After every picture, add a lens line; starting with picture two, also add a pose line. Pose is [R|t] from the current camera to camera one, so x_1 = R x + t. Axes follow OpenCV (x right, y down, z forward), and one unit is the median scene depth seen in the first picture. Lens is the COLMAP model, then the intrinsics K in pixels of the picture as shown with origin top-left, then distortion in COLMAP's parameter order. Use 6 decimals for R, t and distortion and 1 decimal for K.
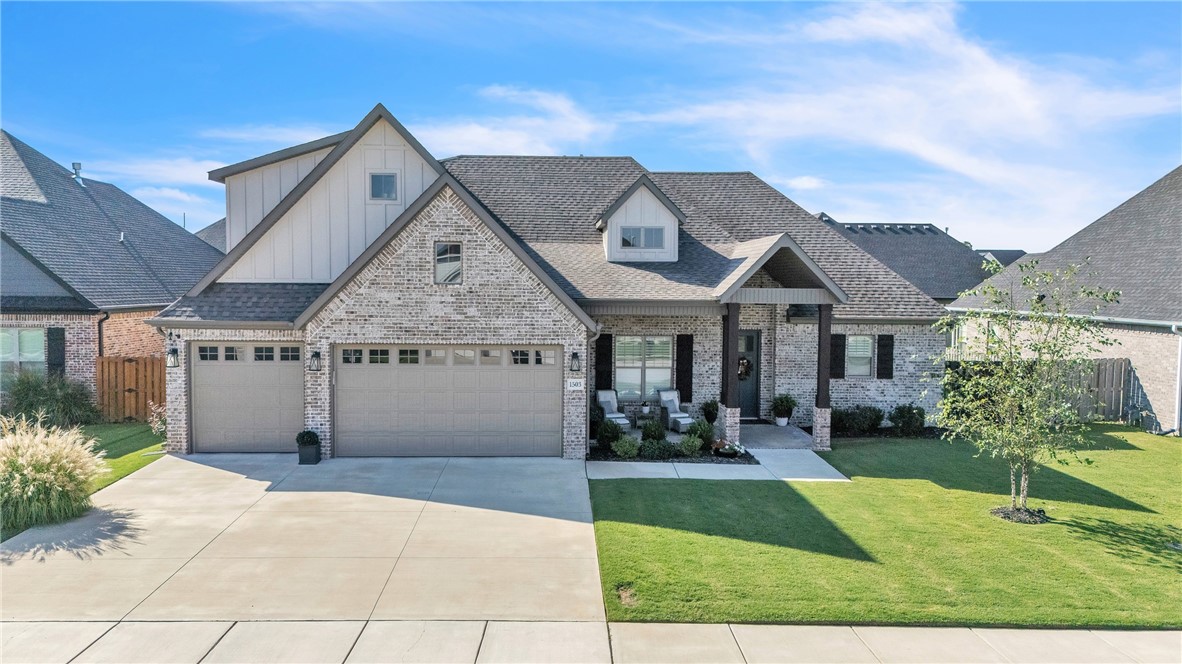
lens RADIAL K [[862.7, 0, 589.6], [0, 862.7, 330.2], [0, 0, 1]] dist [0.100181, -0.091750]
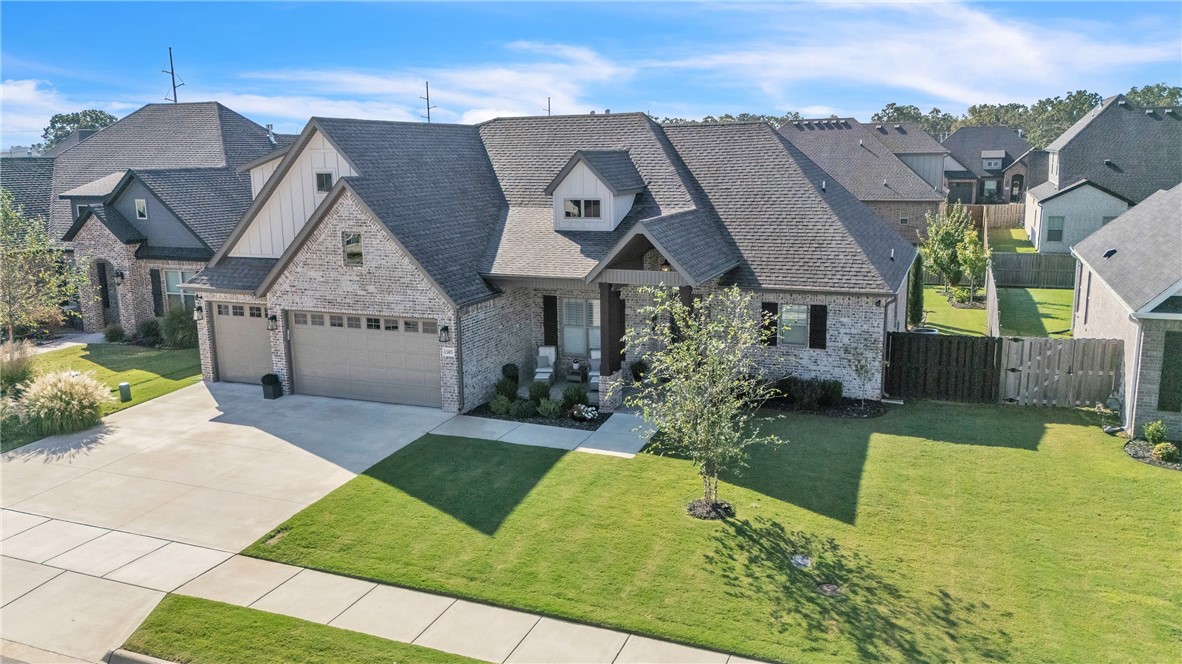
lens RADIAL K [[891.8, 0, 597.2], [0, 891.8, 336.8], [0, 0, 1]] dist [0.033292, -0.000580]
pose [[0.917716, 0.061068, -0.392515, 0.663908], [-0.001469, 0.988628, 0.150377, -0.145914], [0.397234, -0.137427, 0.907369, -0.040141]]
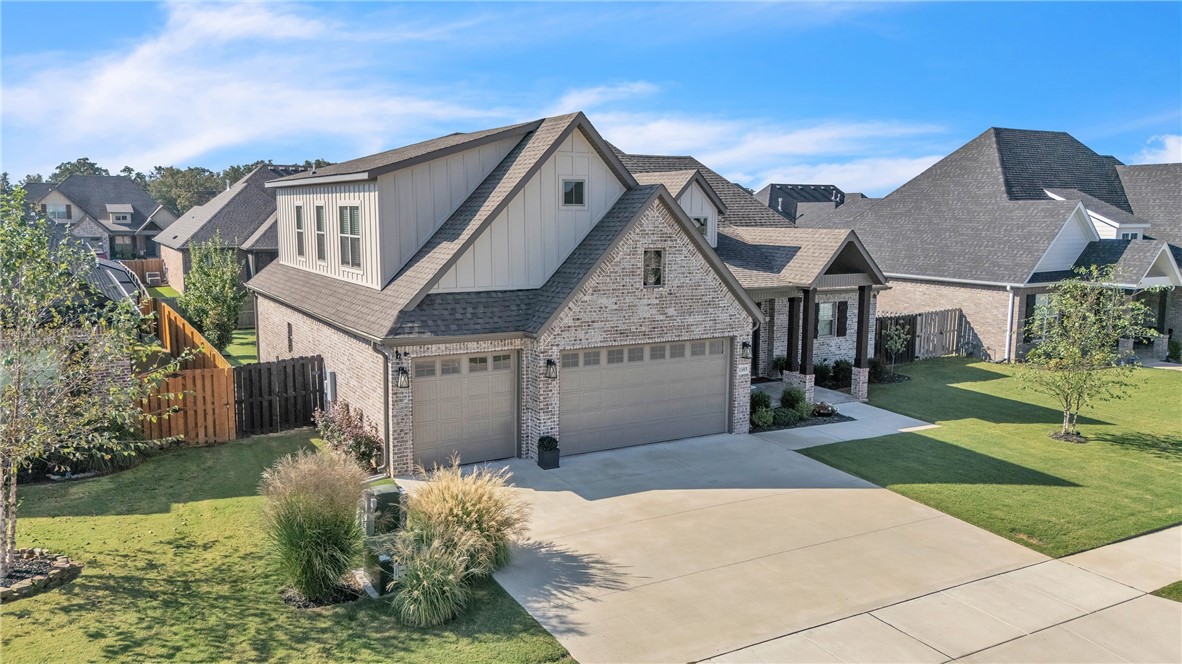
lens RADIAL K [[862.7, 0, 589.6], [0, 862.7, 330.2], [0, 0, 1]] dist [0.100181, -0.091750]
pose [[0.885066, -0.065744, 0.460799, -0.730611], [0.027298, 0.995602, 0.089616, -0.098507], [-0.464664, -0.066738, 0.882968, 0.081554]]
